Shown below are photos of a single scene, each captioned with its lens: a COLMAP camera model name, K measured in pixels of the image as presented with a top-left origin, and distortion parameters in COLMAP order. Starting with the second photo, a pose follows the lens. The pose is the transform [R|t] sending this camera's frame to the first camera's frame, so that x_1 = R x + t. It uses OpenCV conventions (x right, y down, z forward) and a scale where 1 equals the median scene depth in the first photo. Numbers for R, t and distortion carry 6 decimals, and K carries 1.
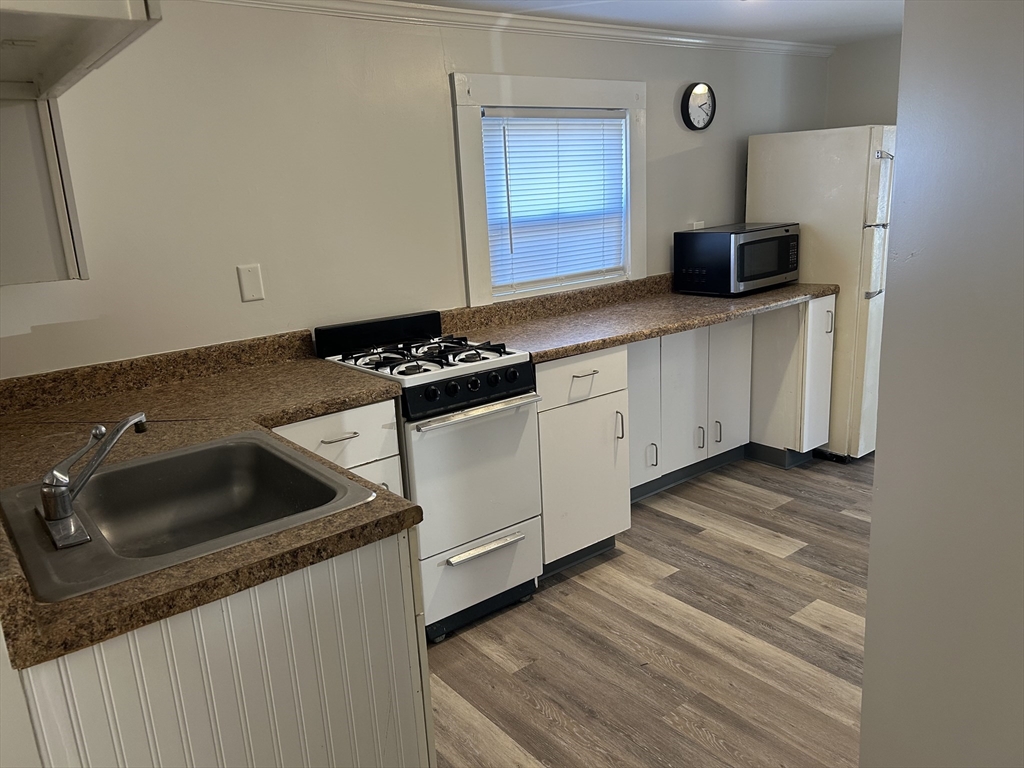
lens RADIAL K [[765.4, 0, 507.1], [0, 765.4, 382.2], [0, 0, 1]] dist [0.014976, 0.000872]
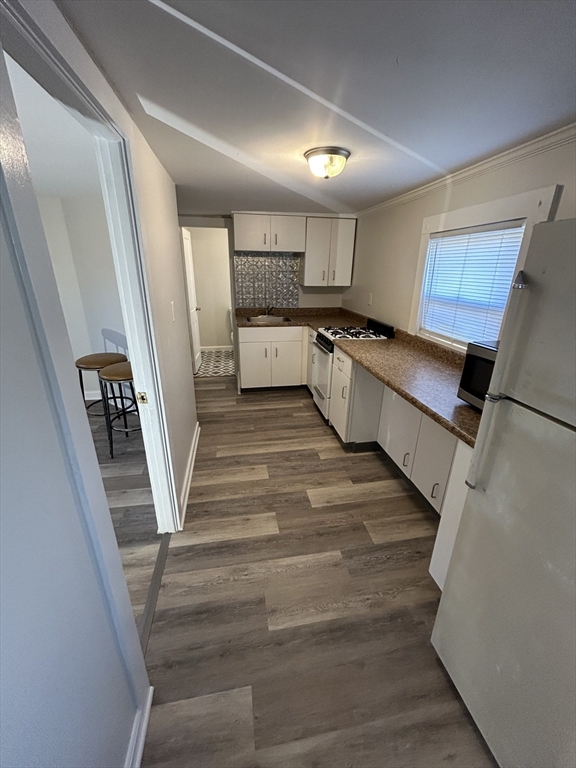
lens RADIAL K [[310.8, 0, 286.0], [0, 310.8, 378.9], [0, 0, 1]] dist [0.000242, 0.000125]
pose [[-0.468275, 0.341896, -0.814755, 0.954444], [-0.210280, 0.852488, 0.478587, -0.368067], [0.858196, 0.395437, -0.327305, 1.161533]]
